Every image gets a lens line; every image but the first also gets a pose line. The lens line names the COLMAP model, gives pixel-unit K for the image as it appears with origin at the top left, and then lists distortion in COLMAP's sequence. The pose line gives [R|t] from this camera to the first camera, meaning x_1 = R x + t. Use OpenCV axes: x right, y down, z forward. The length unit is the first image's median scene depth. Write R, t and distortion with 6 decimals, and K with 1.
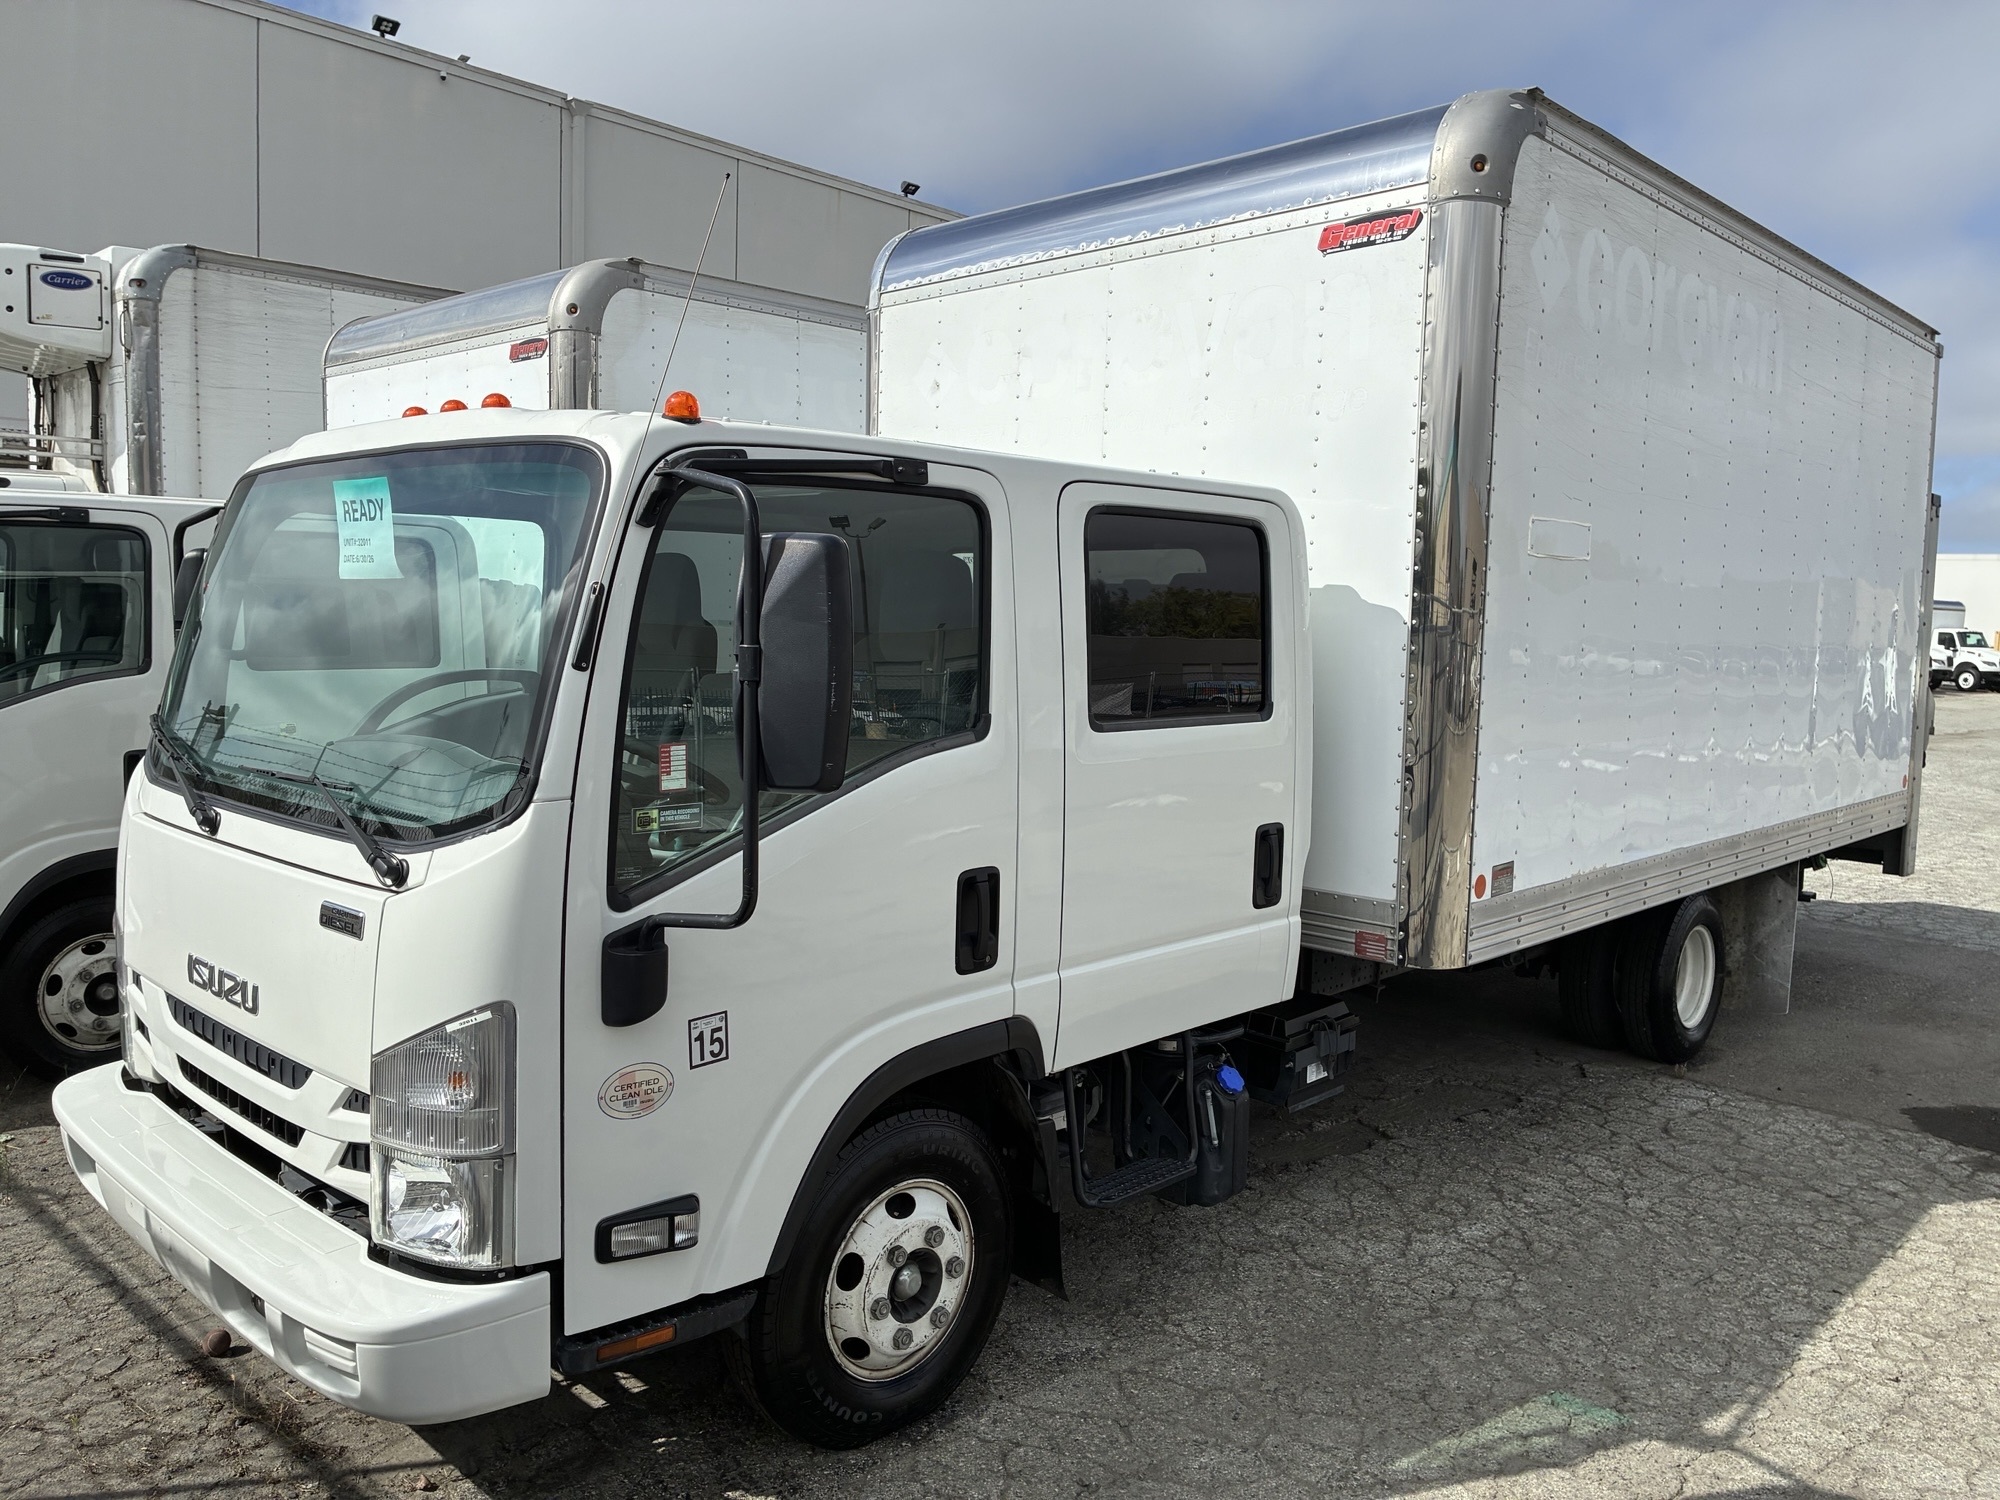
lens RADIAL K [[1500.7, 0, 965.3], [0, 1500.7, 749.6], [0, 0, 1]] dist [0.034278, 0.001595]
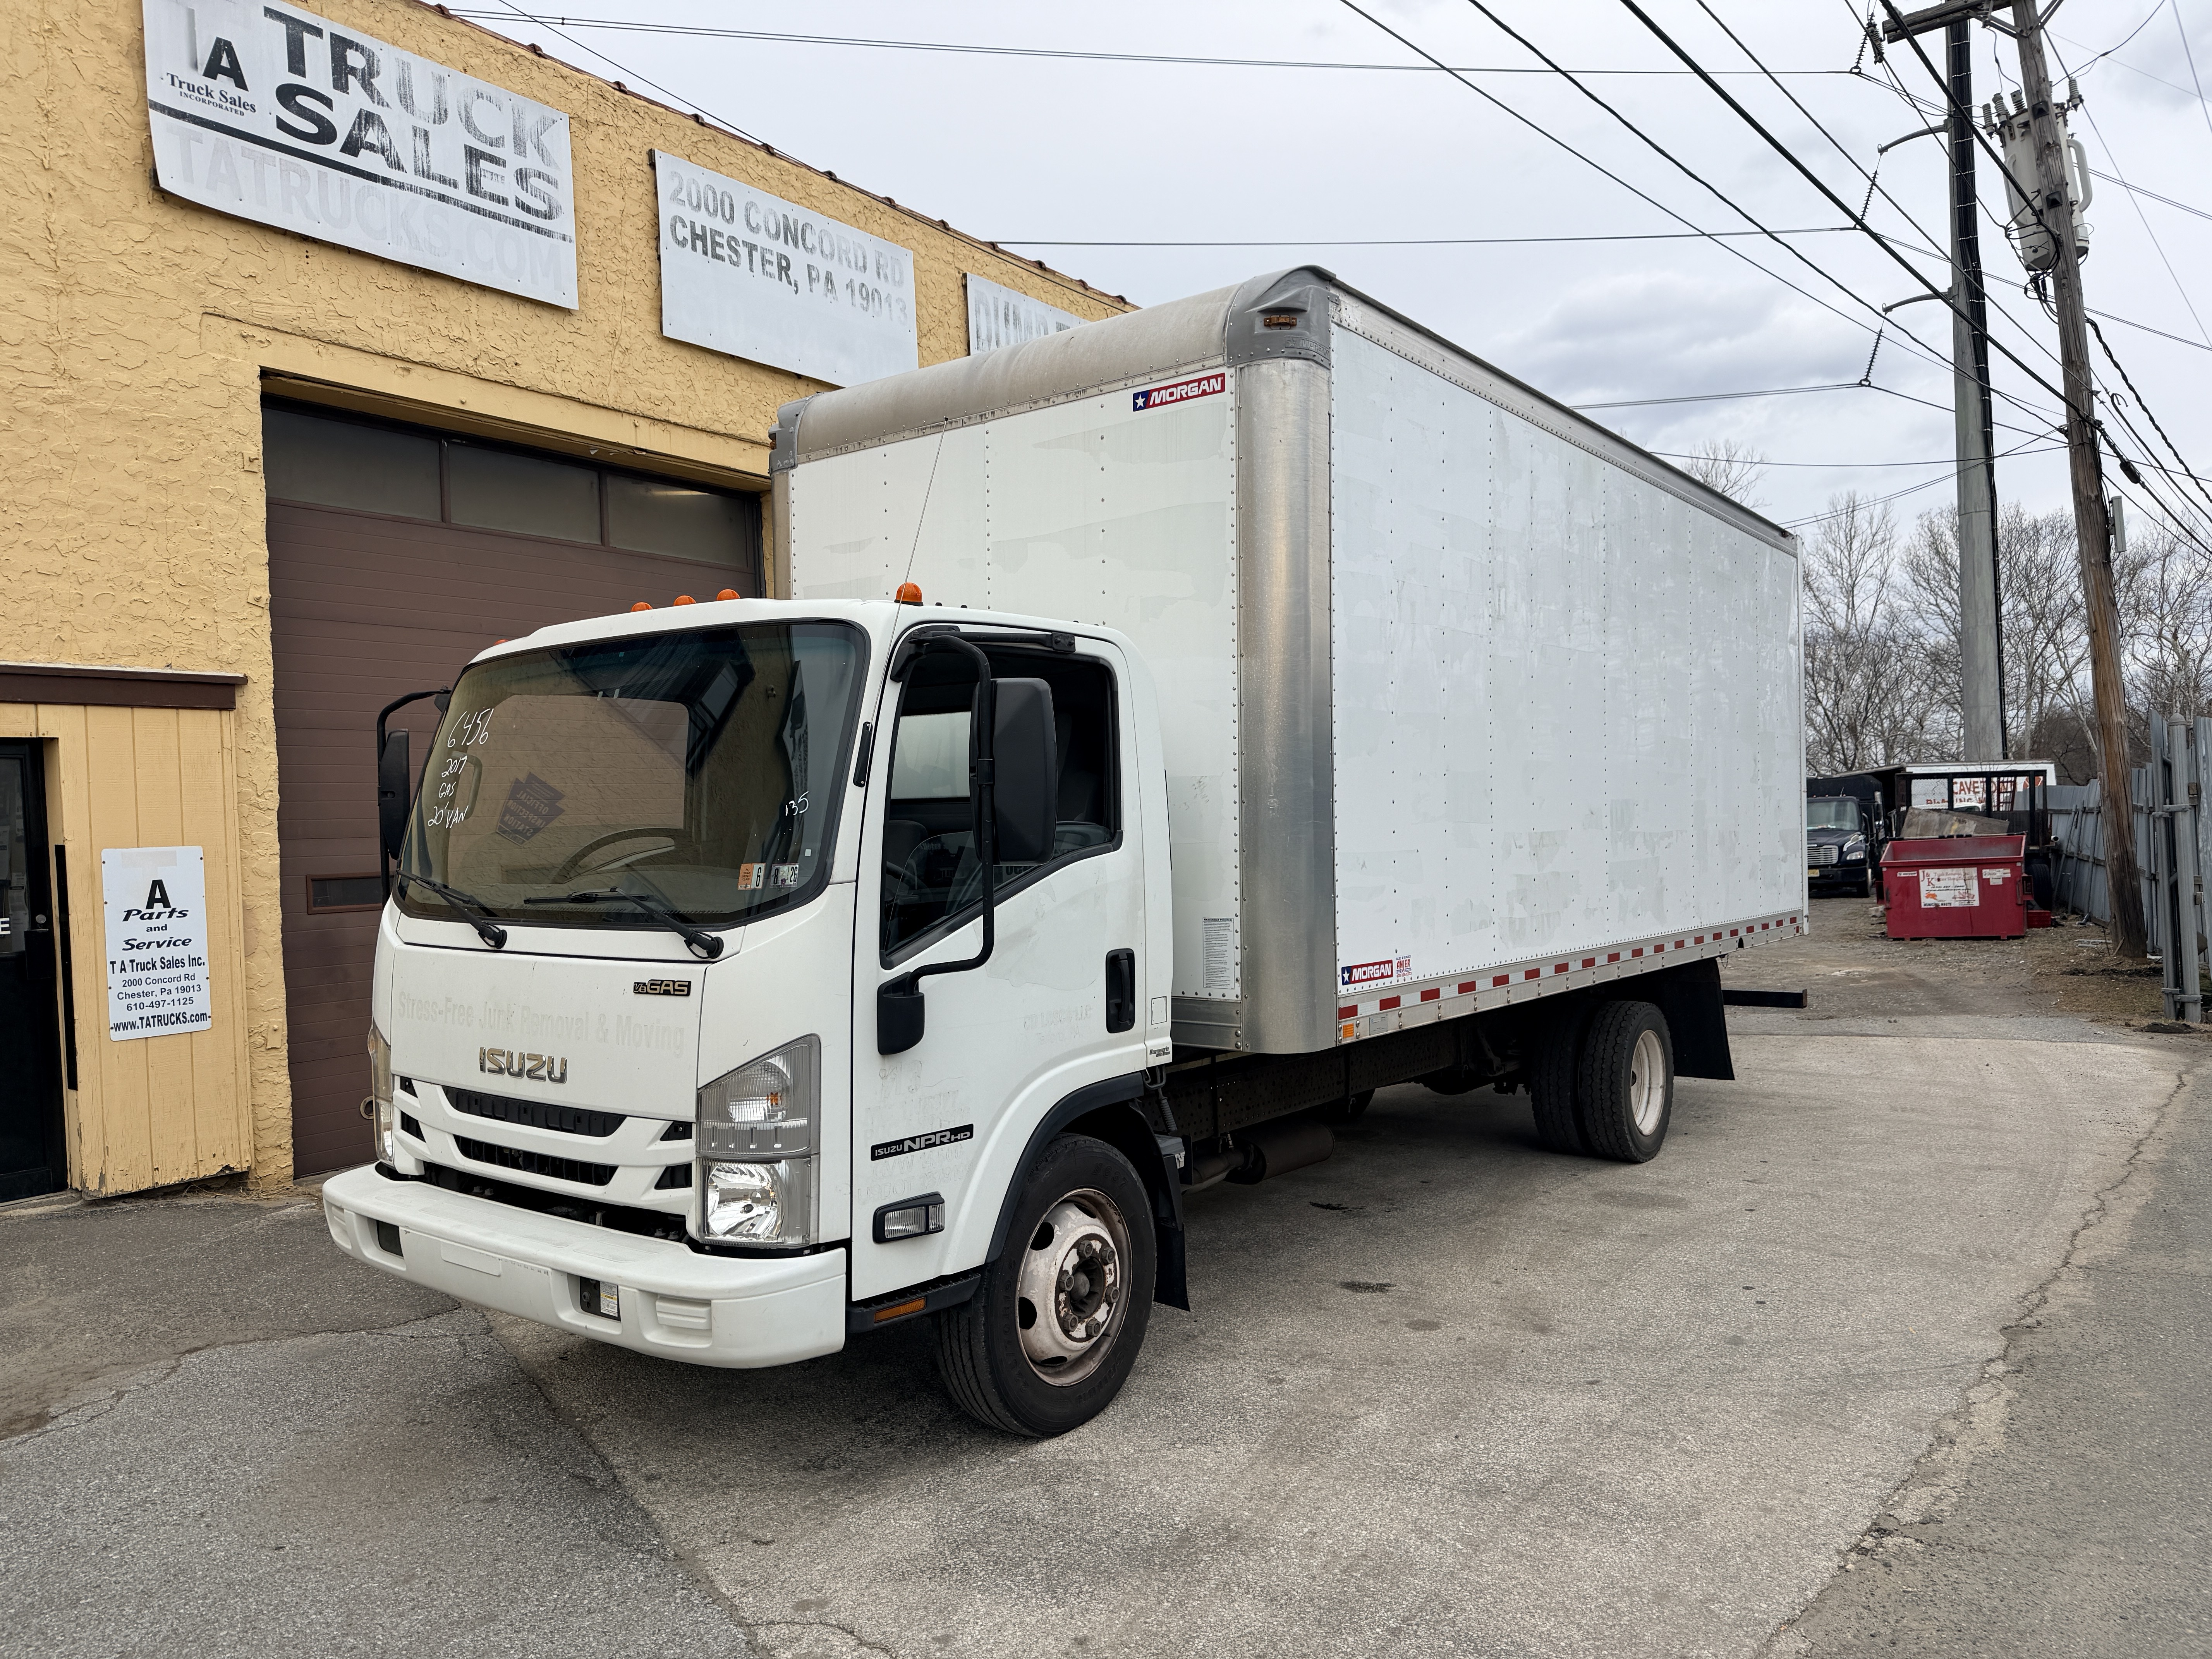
lens RADIAL K [[1589.2, 0, 1106.0], [0, 1589.2, 829.5], [0, 0, 1]] dist [-0.002016, -0.001798]
pose [[0.990103, -0.033084, 0.136386, -0.219034], [0.045541, 0.994967, -0.089252, 0.115913], [-0.132746, 0.094580, 0.986627, -0.403219]]
